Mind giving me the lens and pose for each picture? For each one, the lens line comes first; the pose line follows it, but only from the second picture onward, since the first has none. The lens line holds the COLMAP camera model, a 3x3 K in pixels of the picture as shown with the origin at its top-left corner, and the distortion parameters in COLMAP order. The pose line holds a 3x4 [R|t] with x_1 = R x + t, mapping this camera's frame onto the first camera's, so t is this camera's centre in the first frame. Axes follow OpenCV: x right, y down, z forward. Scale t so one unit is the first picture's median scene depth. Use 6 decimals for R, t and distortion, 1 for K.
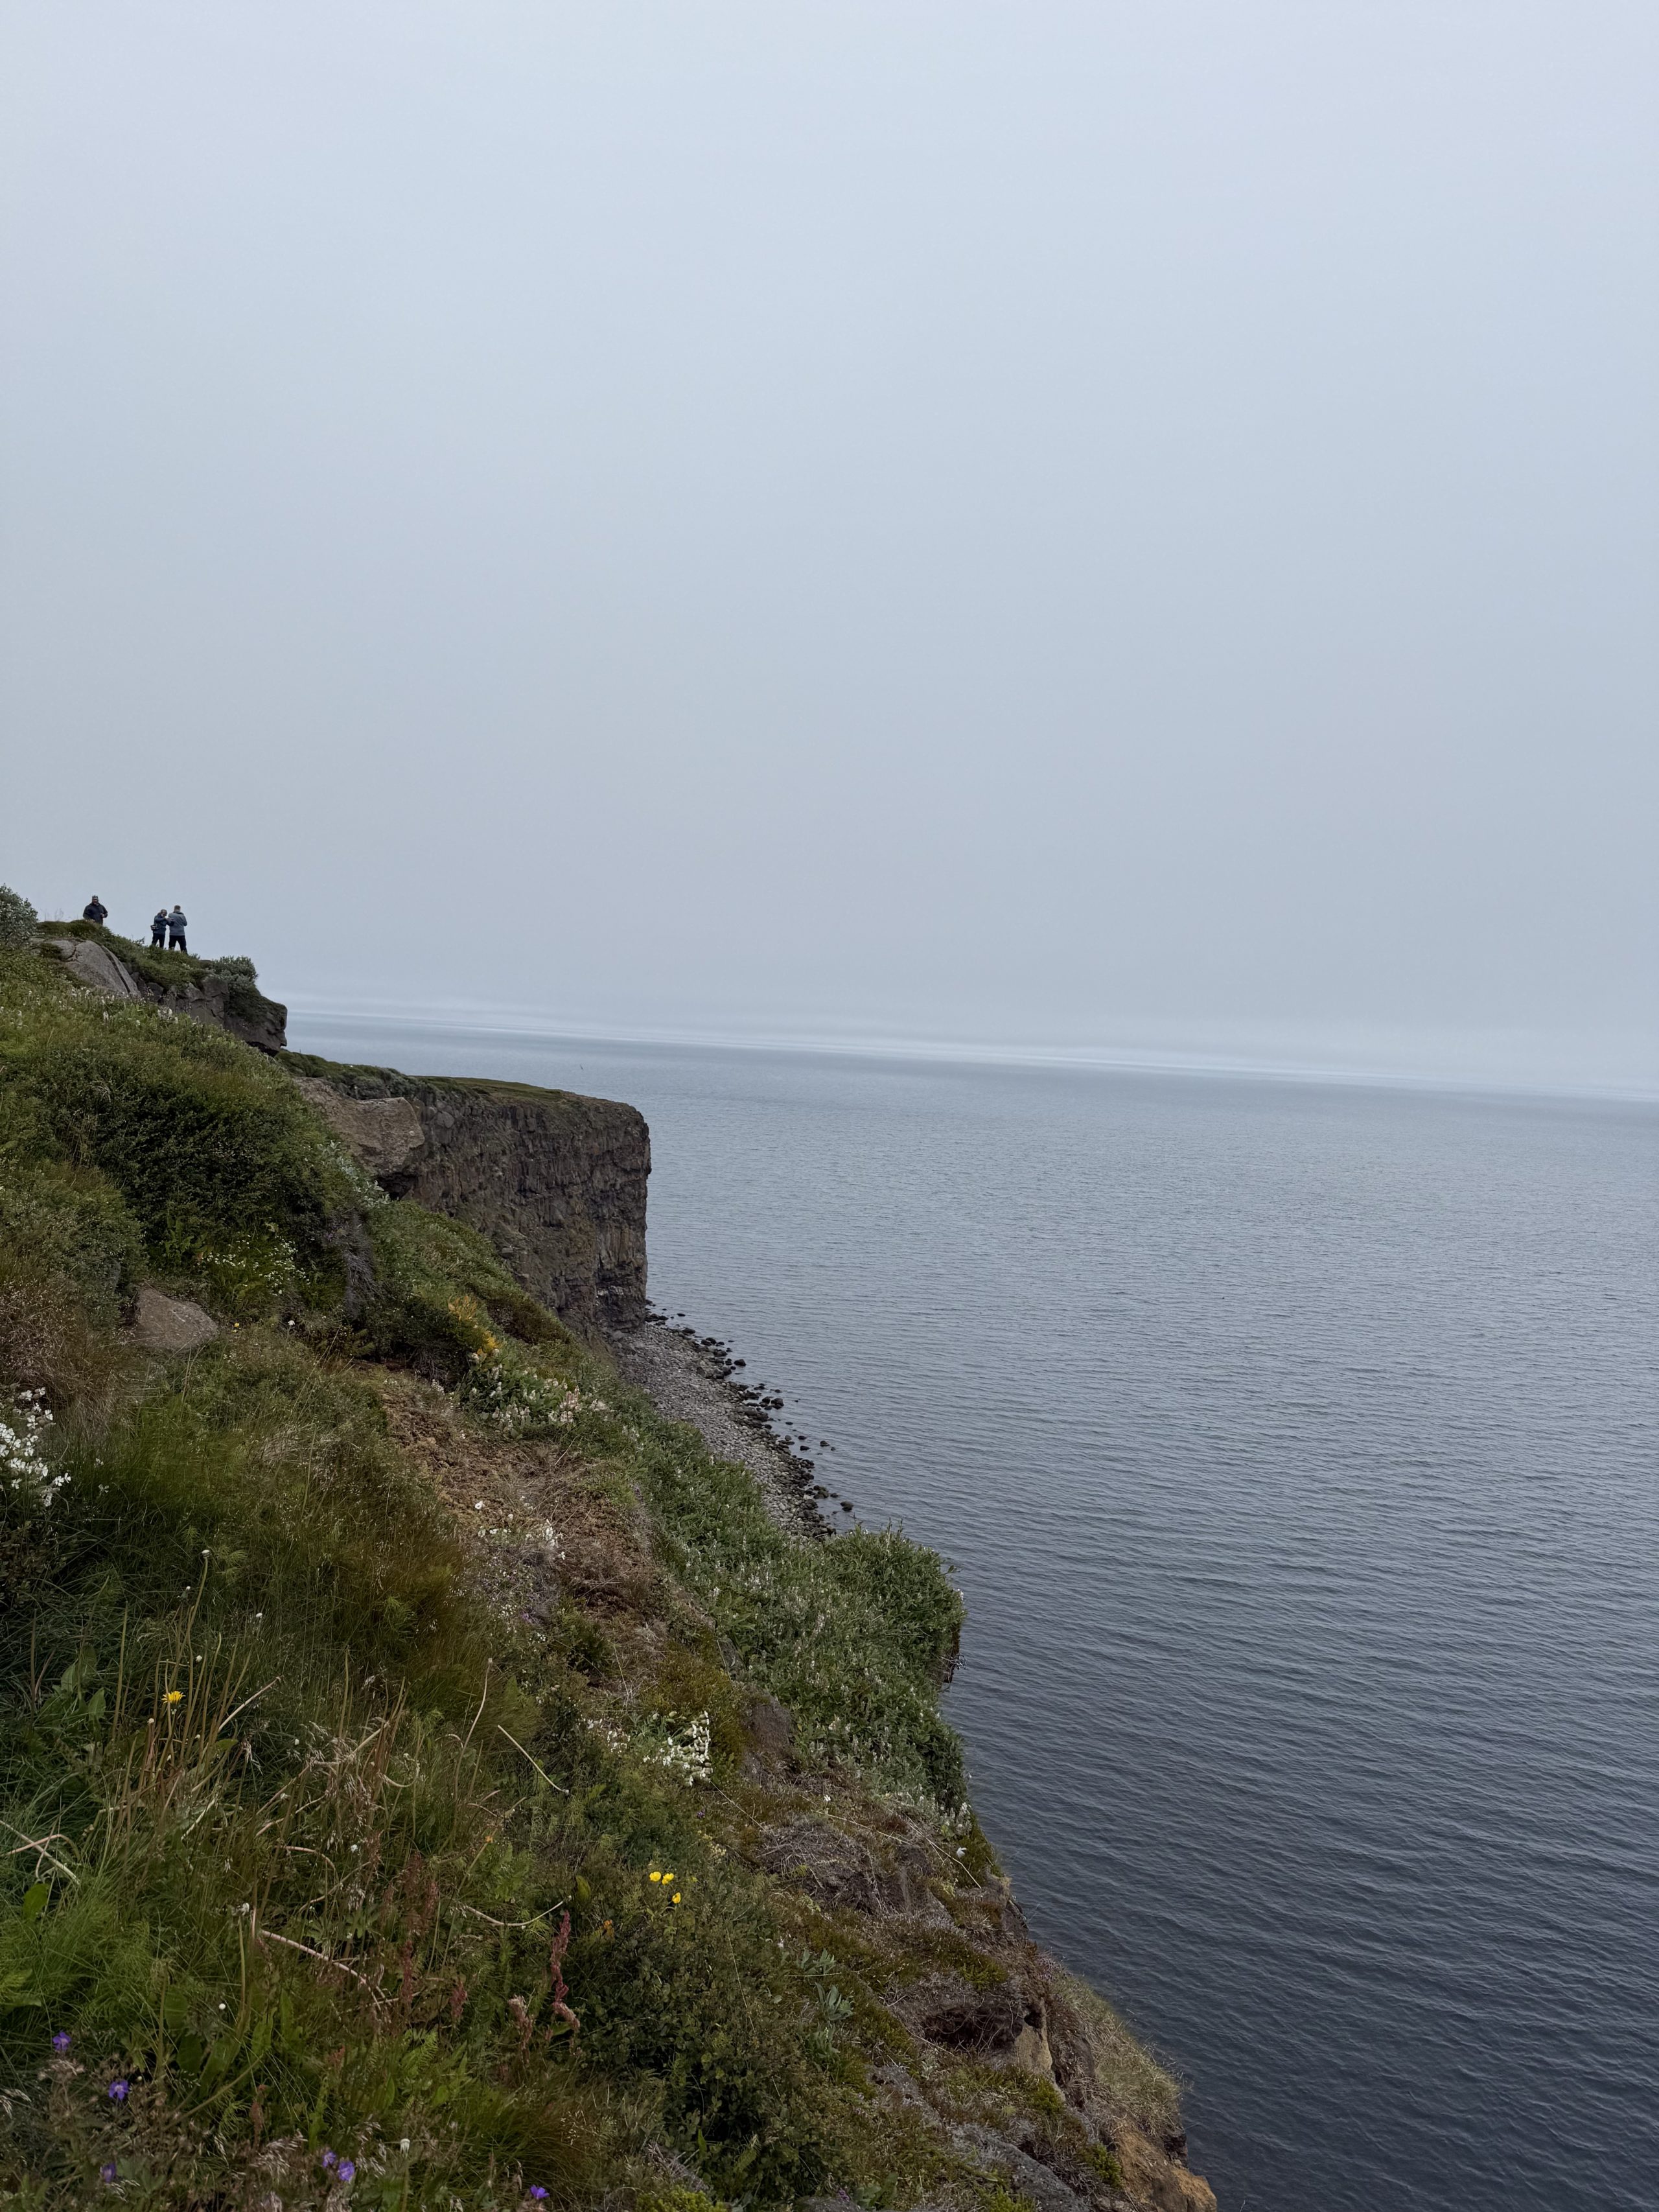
lens RADIAL K [[1540.4, 0, 839.0], [0, 1540.4, 1095.3], [0, 0, 1]] dist [0.014343, 0.000606]
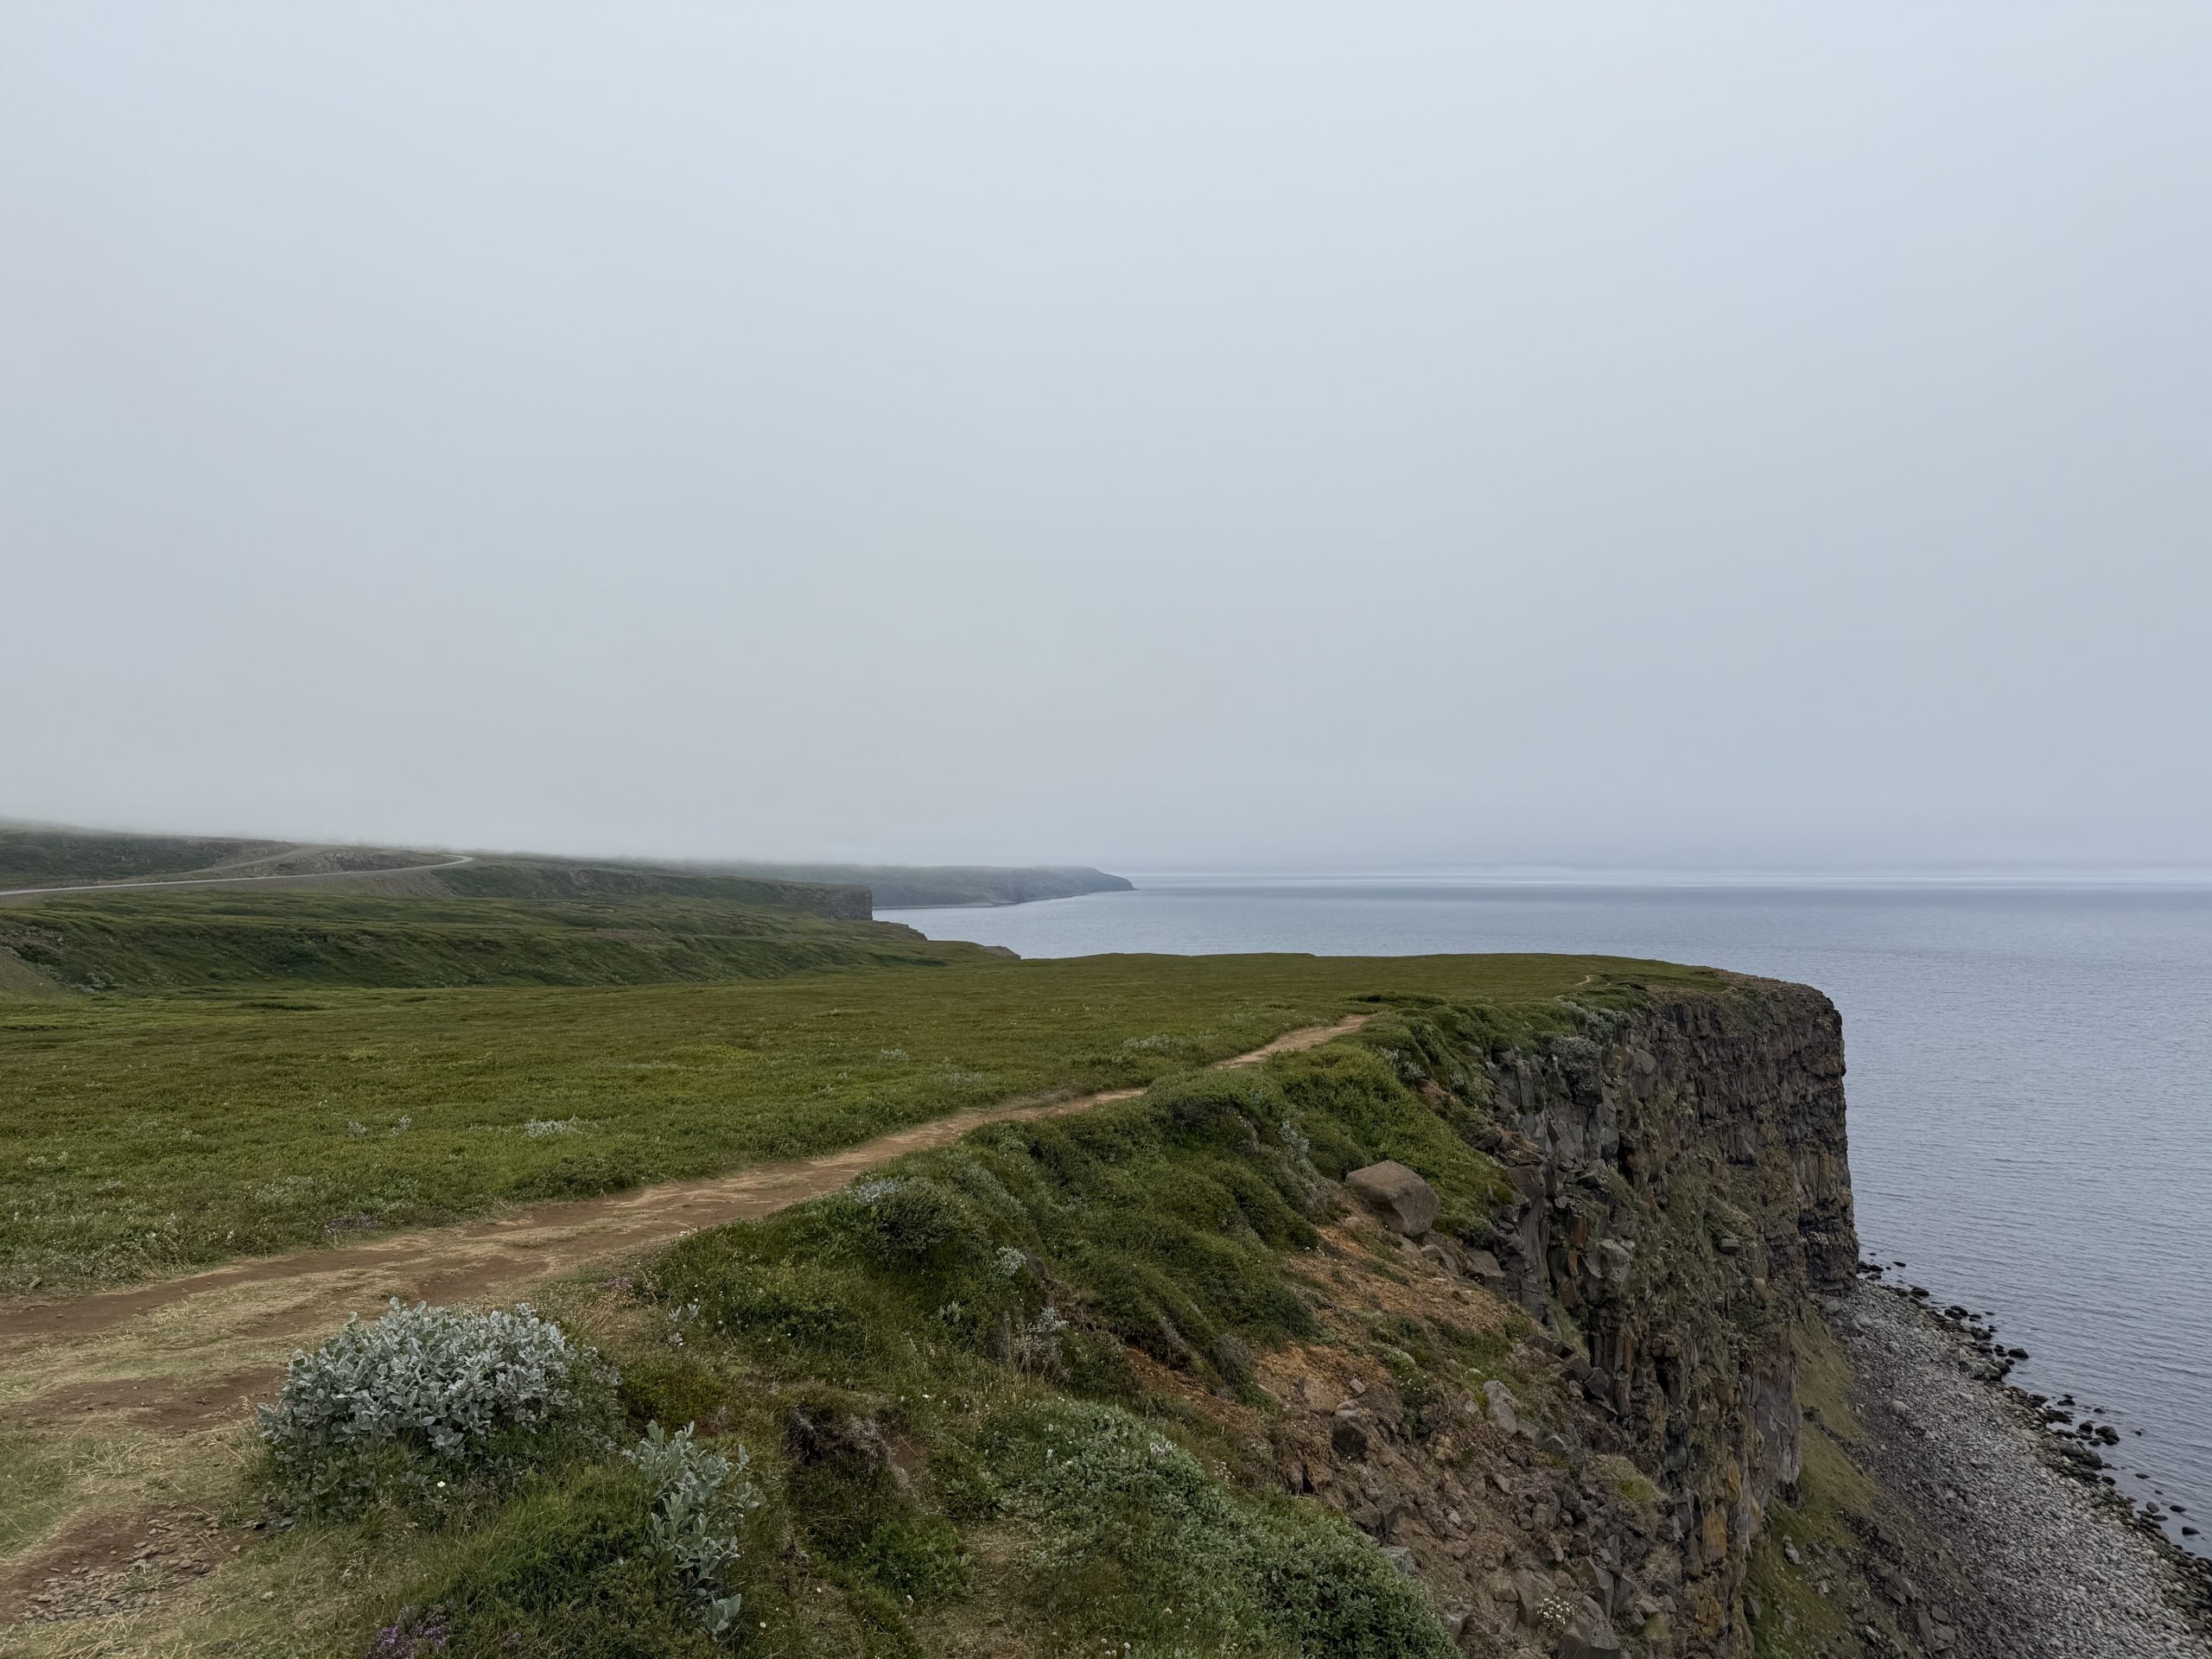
lens RADIAL K [[1540.5, 0, 1106.3], [0, 1540.5, 830.3], [0, 0, 1]] dist [0.014343, 0.000606]
pose [[0.872734, -0.067373, -0.483524, -0.074555], [0.030640, 0.996038, -0.083483, -0.020738], [0.487233, 0.058043, 0.871341, 0.173066]]
